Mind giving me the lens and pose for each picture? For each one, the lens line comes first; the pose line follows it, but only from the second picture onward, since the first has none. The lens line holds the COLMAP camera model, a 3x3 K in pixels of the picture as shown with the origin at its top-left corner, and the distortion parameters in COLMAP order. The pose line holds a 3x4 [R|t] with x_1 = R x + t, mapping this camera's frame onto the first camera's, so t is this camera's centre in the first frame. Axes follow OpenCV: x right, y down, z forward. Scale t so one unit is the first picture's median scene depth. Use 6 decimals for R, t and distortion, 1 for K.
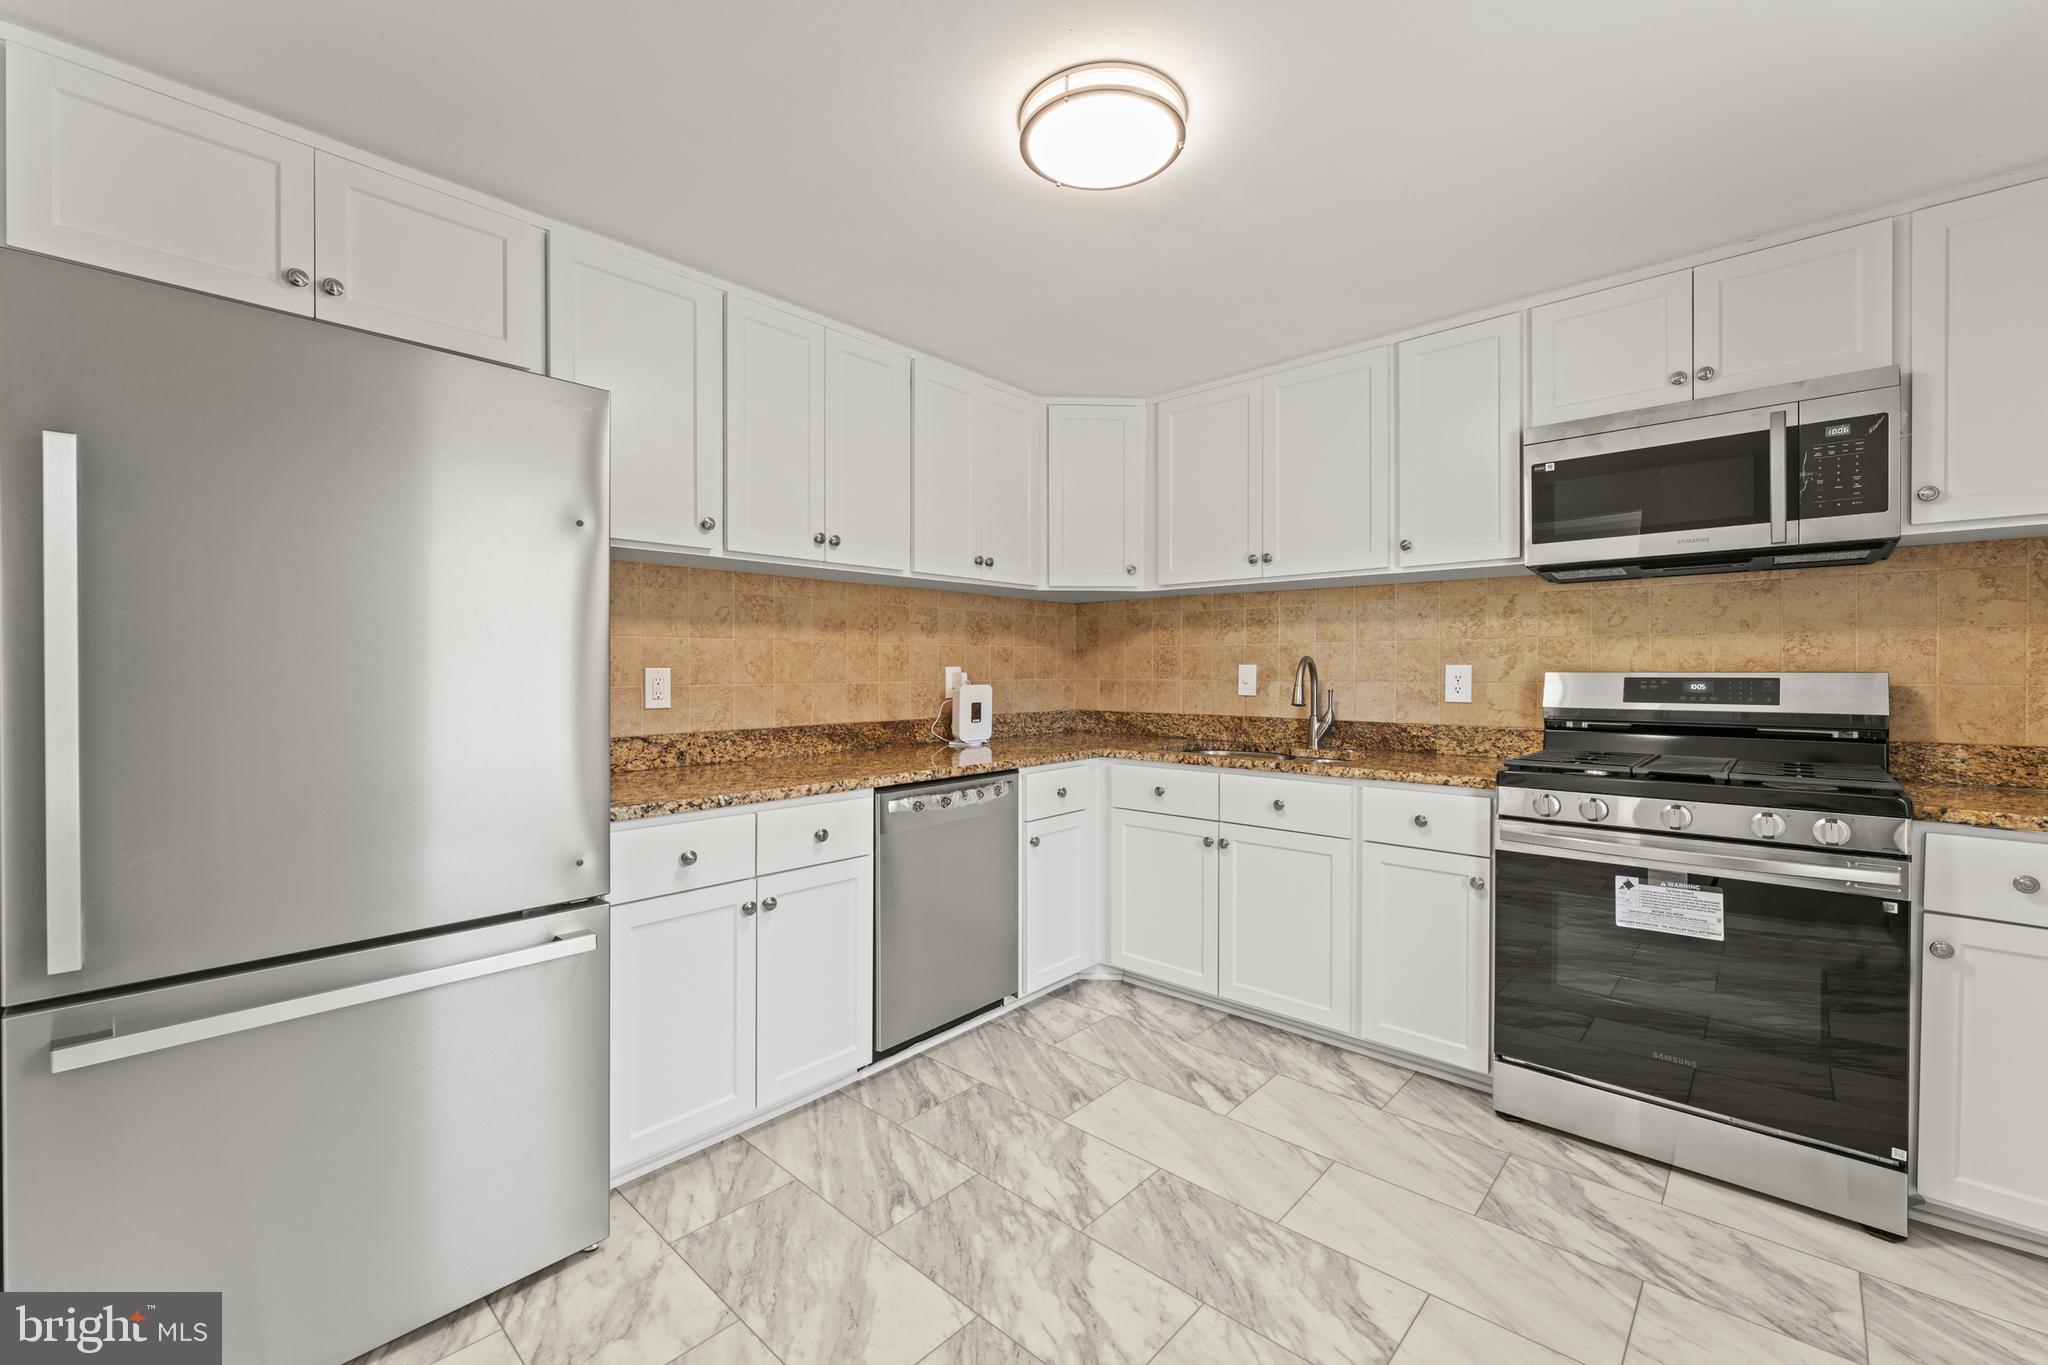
lens RADIAL K [[921.8, 0, 941.1], [0, 921.8, 677.4], [0, 0, 1]] dist [-0.002884, -0.000389]
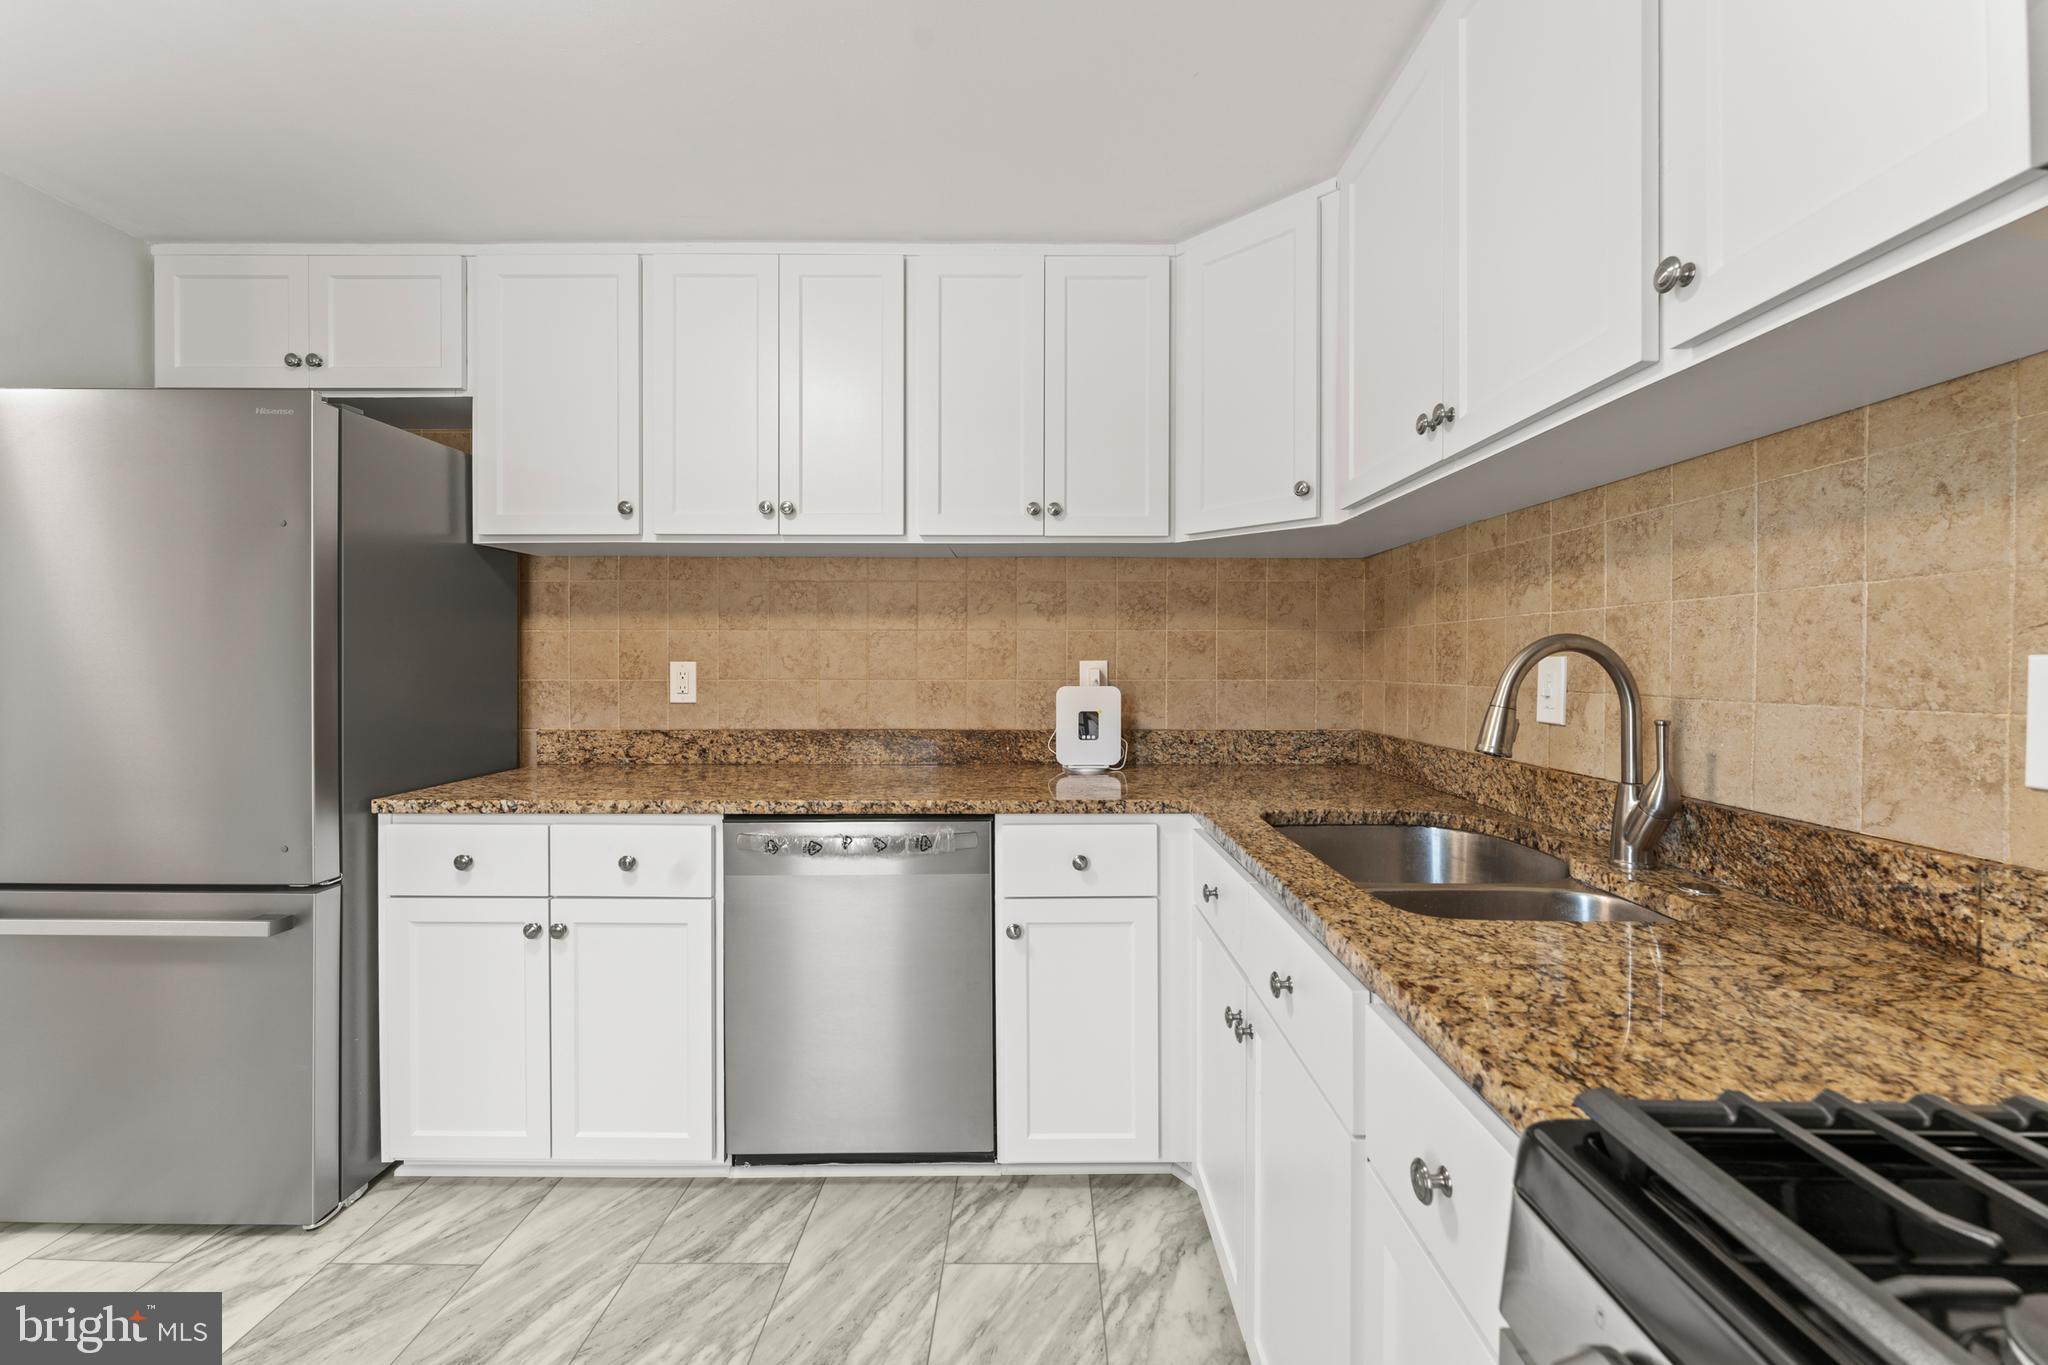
lens RADIAL K [[835.2, 0, 954.3], [0, 835.2, 659.9], [0, 0, 1]] dist [0.010584, -0.000638]
pose [[0.669848, -0.000204, -0.742498, 0.540523], [-0.008622, 0.999930, -0.008053, -0.007254], [0.742448, 0.011796, 0.669800, 0.605682]]
